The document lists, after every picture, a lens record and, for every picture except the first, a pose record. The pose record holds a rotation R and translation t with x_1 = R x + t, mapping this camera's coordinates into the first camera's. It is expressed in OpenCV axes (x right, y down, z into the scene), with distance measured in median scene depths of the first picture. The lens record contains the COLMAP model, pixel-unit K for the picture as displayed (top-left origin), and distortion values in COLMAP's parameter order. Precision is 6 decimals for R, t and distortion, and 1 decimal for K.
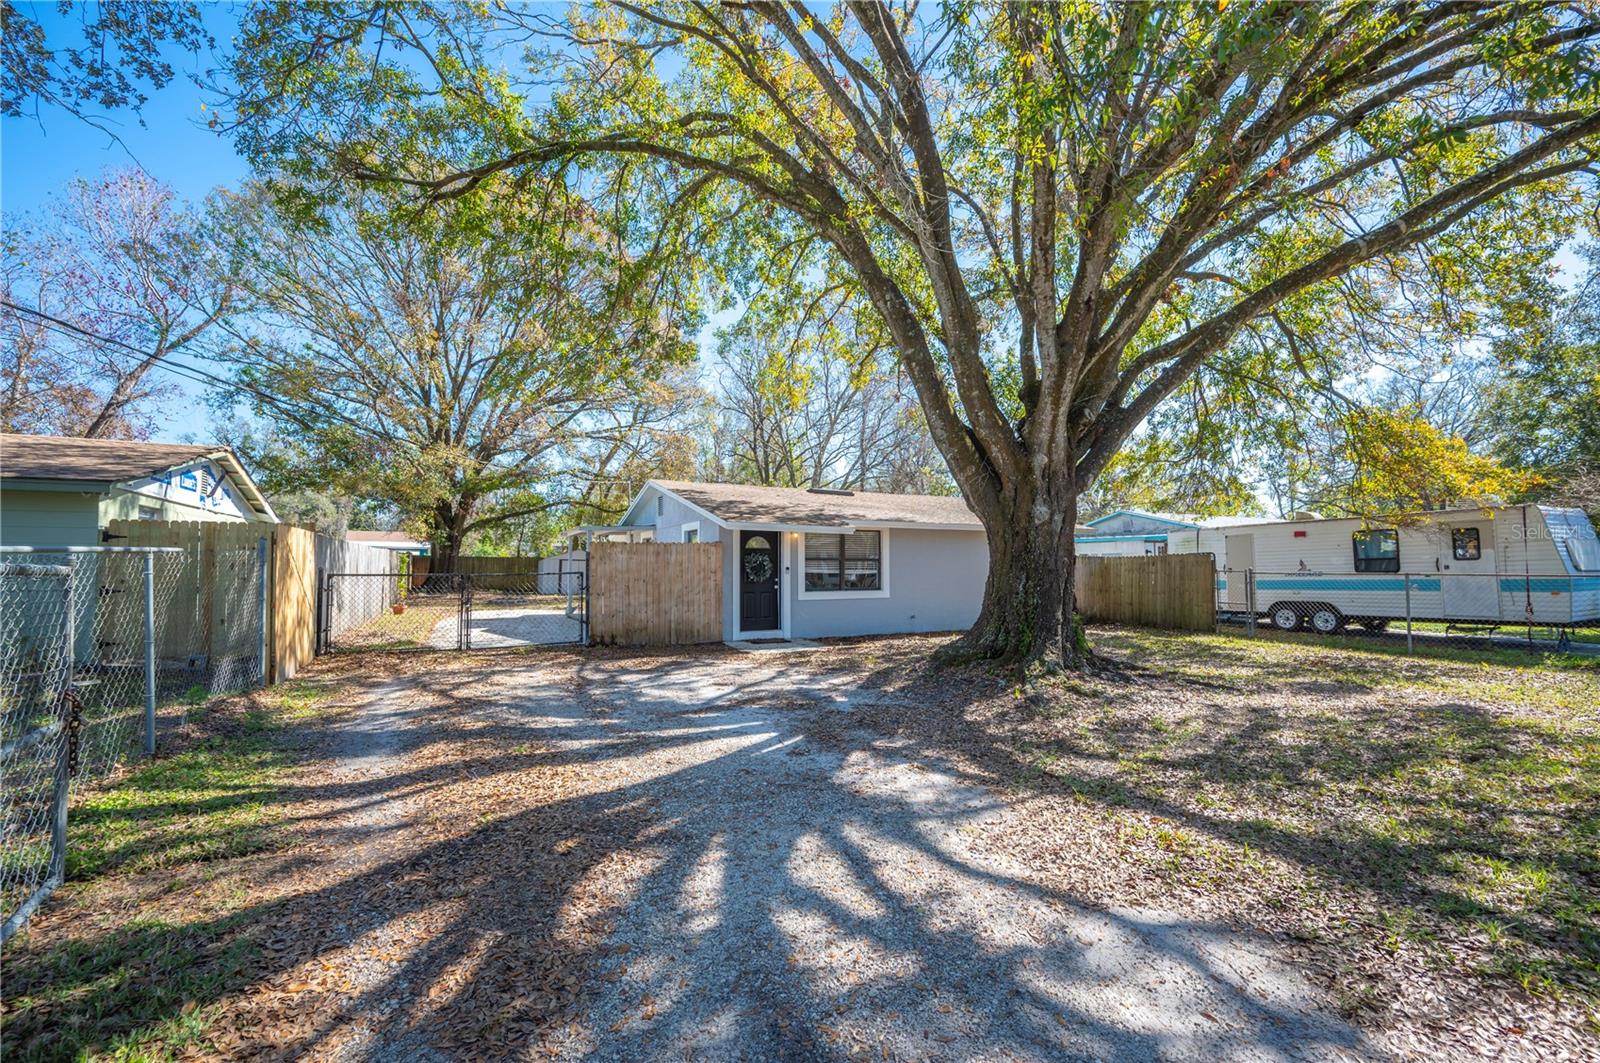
lens RADIAL K [[684.6, 0, 799.0], [0, 684.6, 542.0], [0, 0, 1]] dist [-0.000016, -0.000515]
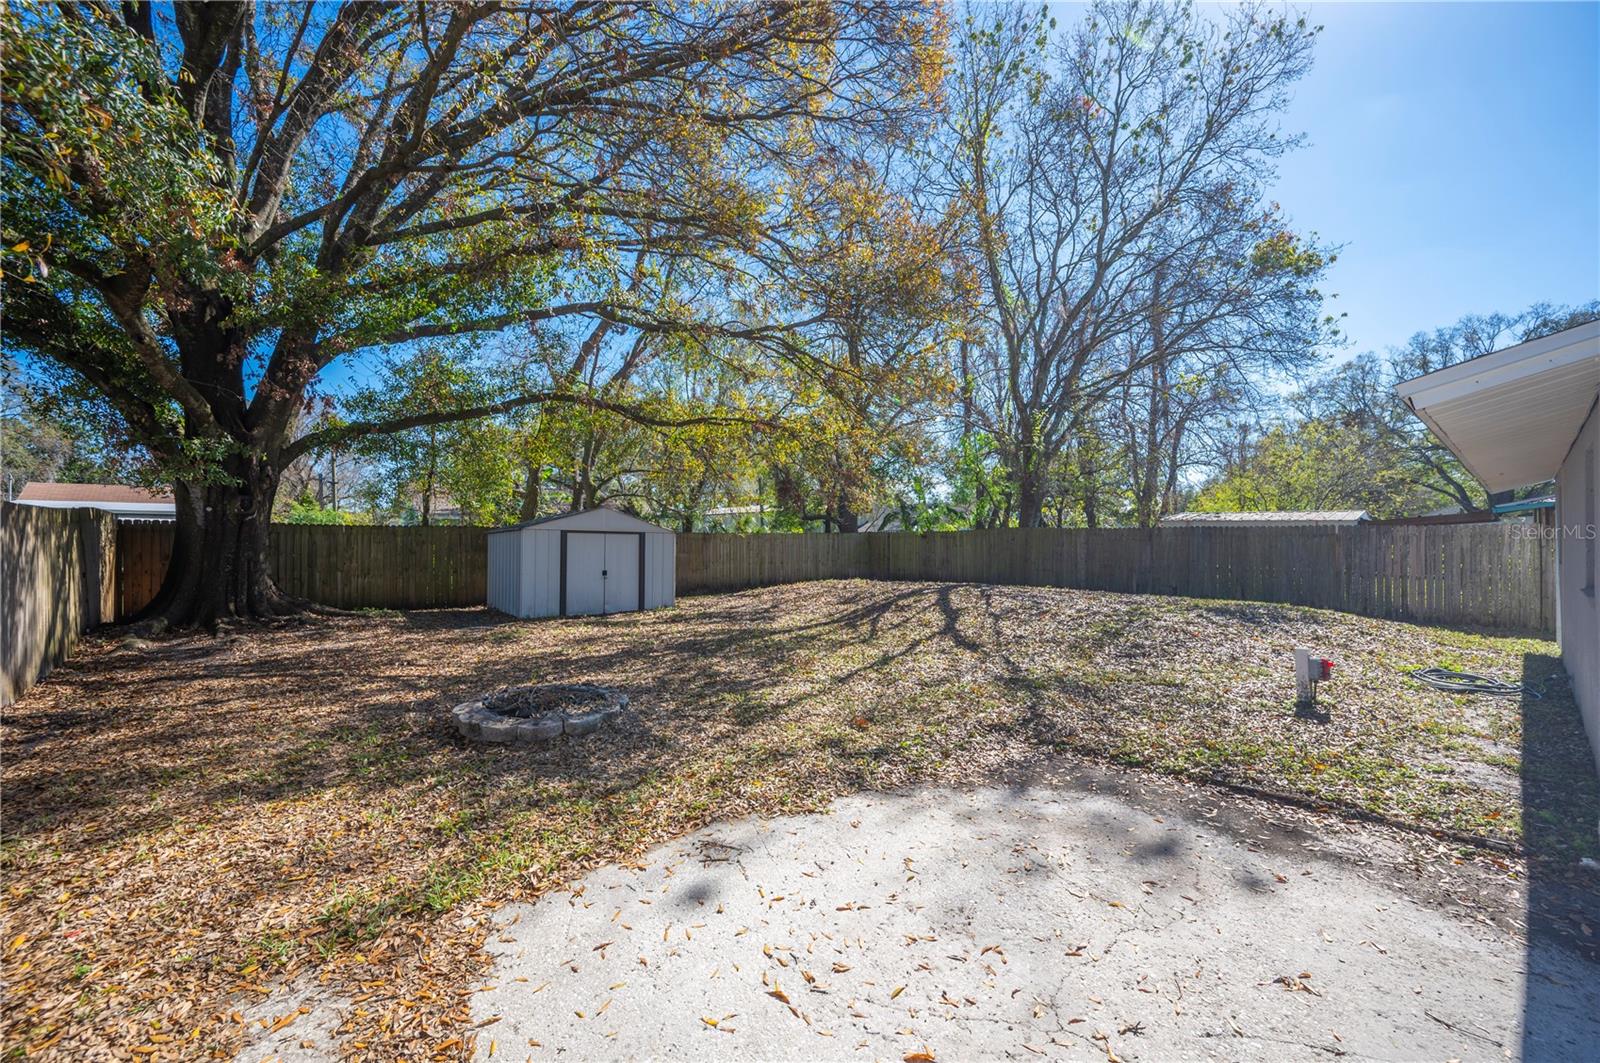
lens RADIAL K [[648.6, 0, 800.0], [0, 648.6, 531.5], [0, 0, 1]] dist [0.008873, 0.000070]
pose [[0.970034, -0.005765, 0.242900, -0.632429], [-0.000583, 0.999660, 0.026055, 0.031942], [-0.242968, -0.025416, 0.969701, 1.227702]]
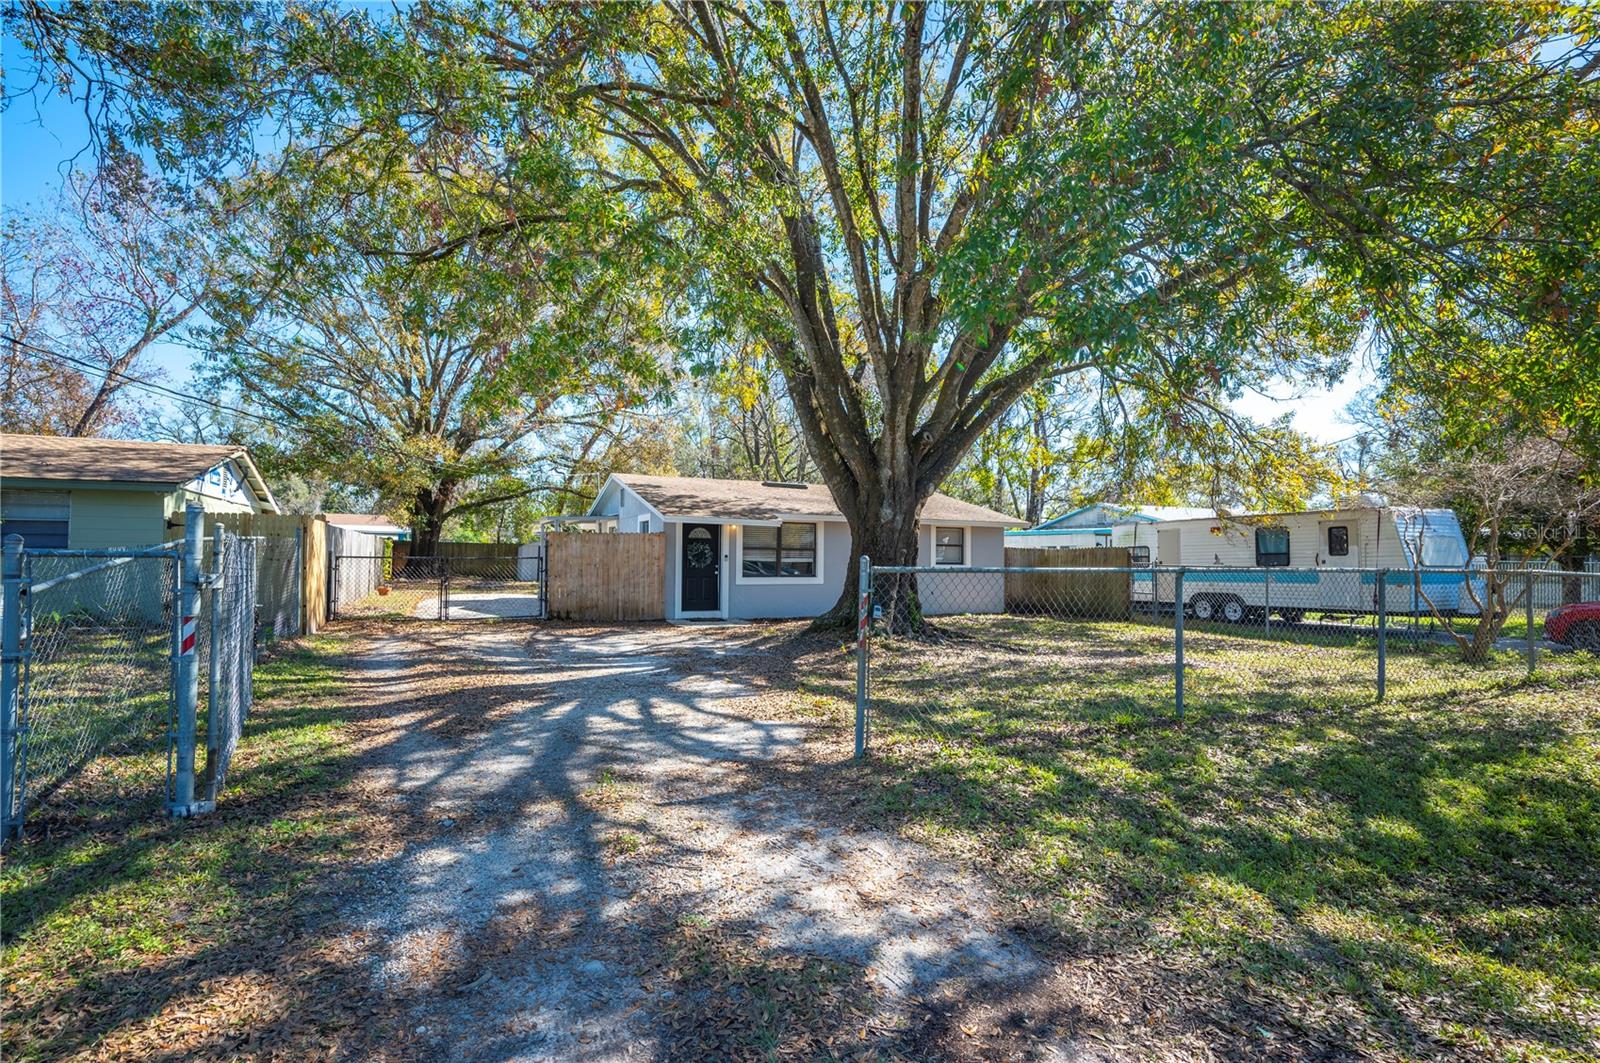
lens RADIAL K [[788.8, 0, 801.6], [0, 788.8, 543.1], [0, 0, 1]] dist [0.001414, 0.000557]
pose [[0.999505, 0.010400, -0.029687, 0.134211], [-0.009849, 0.999778, 0.018642, -0.008024], [0.029874, -0.018340, 0.999385, -0.272399]]
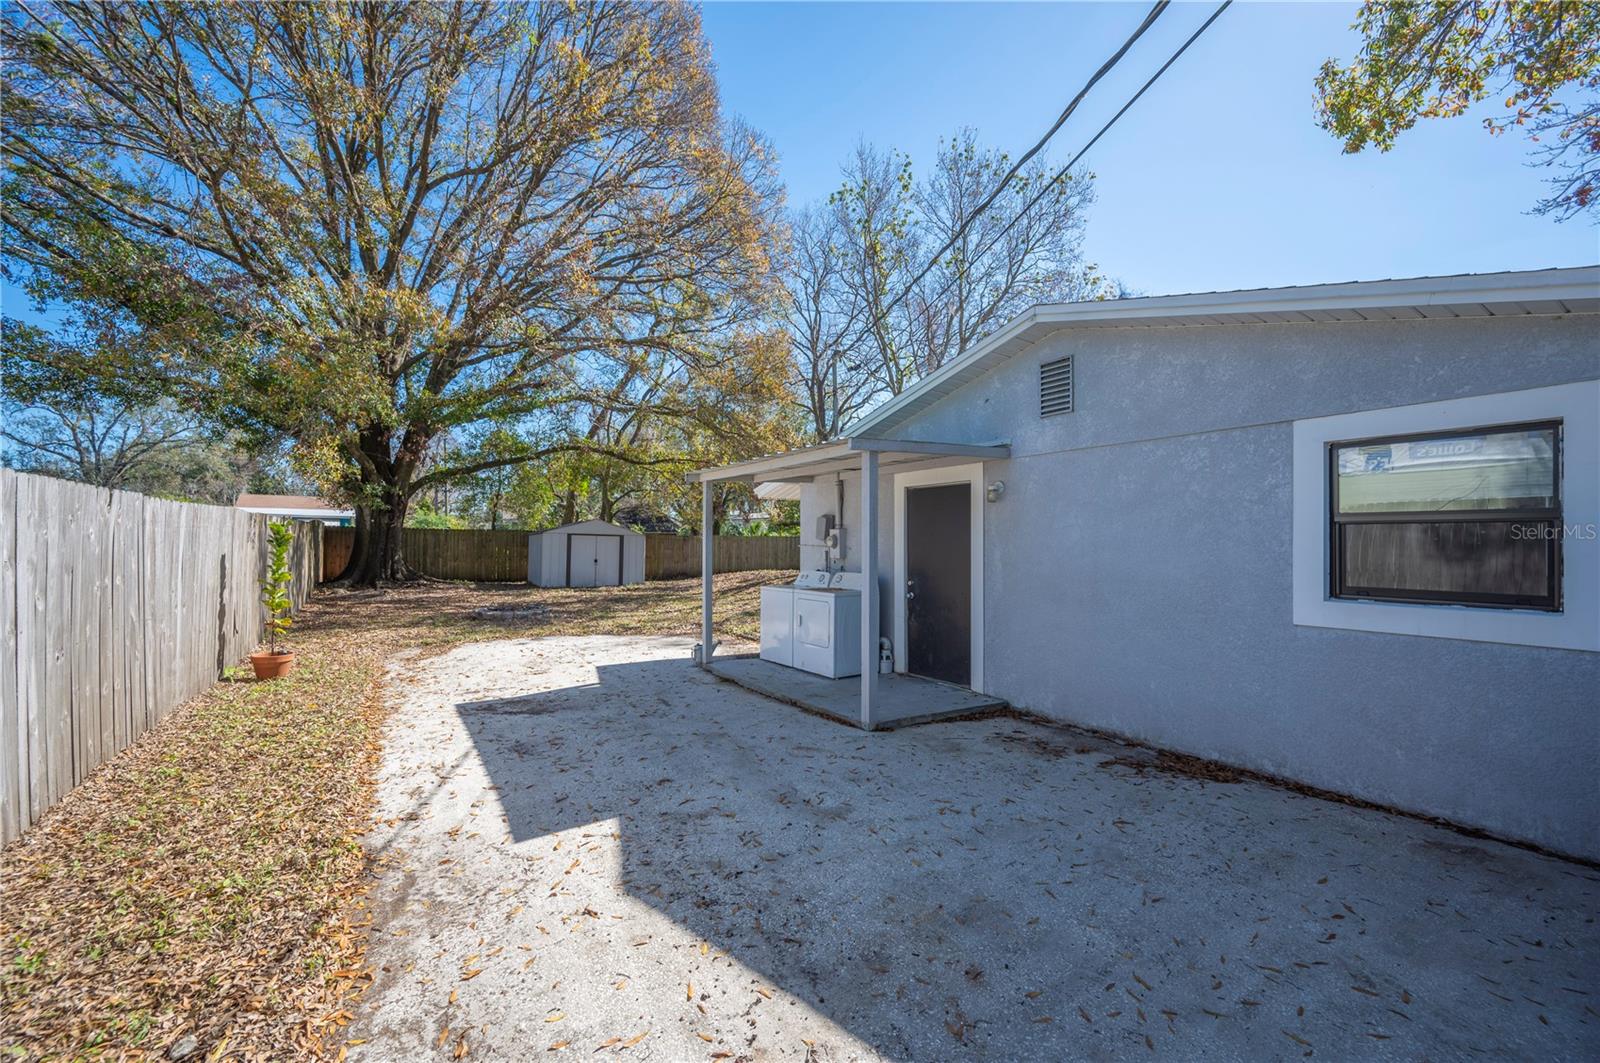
lens RADIAL K [[640.1, 0, 795.5], [0, 640.1, 536.8], [0, 0, 1]] dist [-0.000713, -0.000157]
pose [[0.994133, 0.002776, 0.108128, -0.413065], [-0.006298, 0.999460, 0.032246, 0.014857], [-0.107981, -0.032738, 0.993614, 0.772487]]
